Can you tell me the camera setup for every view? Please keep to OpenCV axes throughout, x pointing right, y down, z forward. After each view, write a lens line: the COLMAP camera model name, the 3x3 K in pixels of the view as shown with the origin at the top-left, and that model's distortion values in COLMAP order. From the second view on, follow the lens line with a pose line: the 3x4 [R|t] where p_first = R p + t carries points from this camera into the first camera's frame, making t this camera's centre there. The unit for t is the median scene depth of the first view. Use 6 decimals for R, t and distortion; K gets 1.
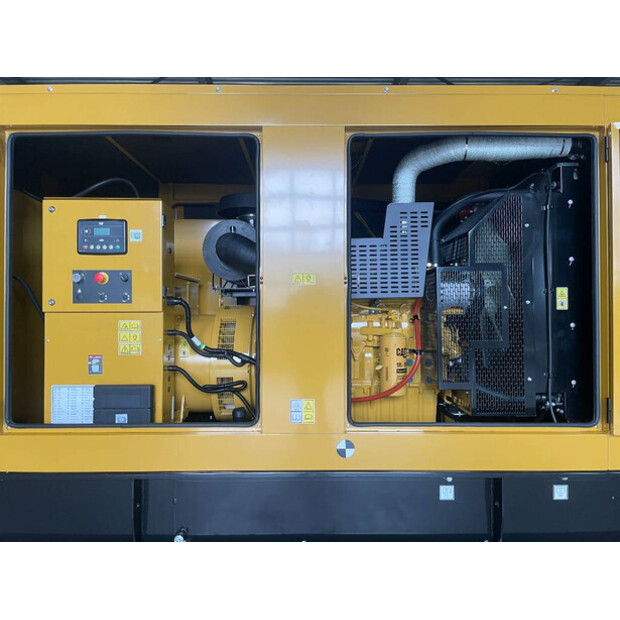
lens RADIAL K [[473.9, 0, 305.2], [0, 473.9, 305.2], [0, 0, 1]] dist [0.070687, -0.086031]
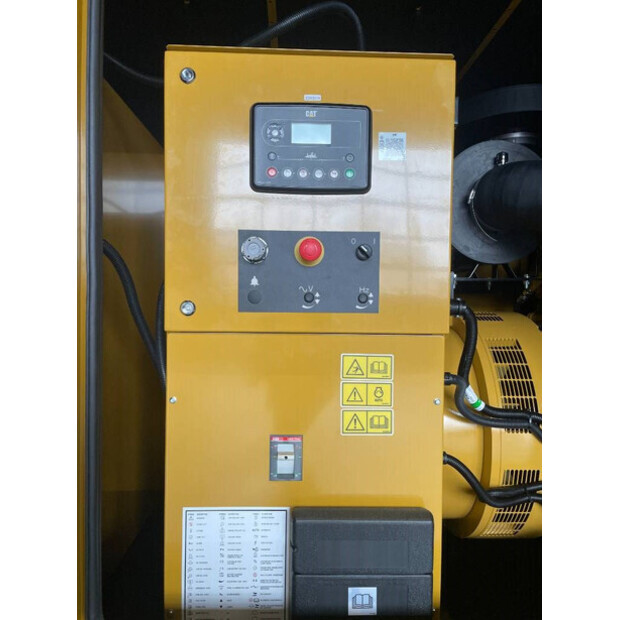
lens RADIAL K [[473.9, 0, 296.3], [0, 473.9, 316.2], [0, 0, 1]] dist [0.070687, -0.086031]
pose [[0.999657, 0.014503, 0.021827, -0.442936], [-0.015331, 0.999150, 0.038266, -0.016294], [-0.021254, -0.038588, 0.999029, 0.591319]]
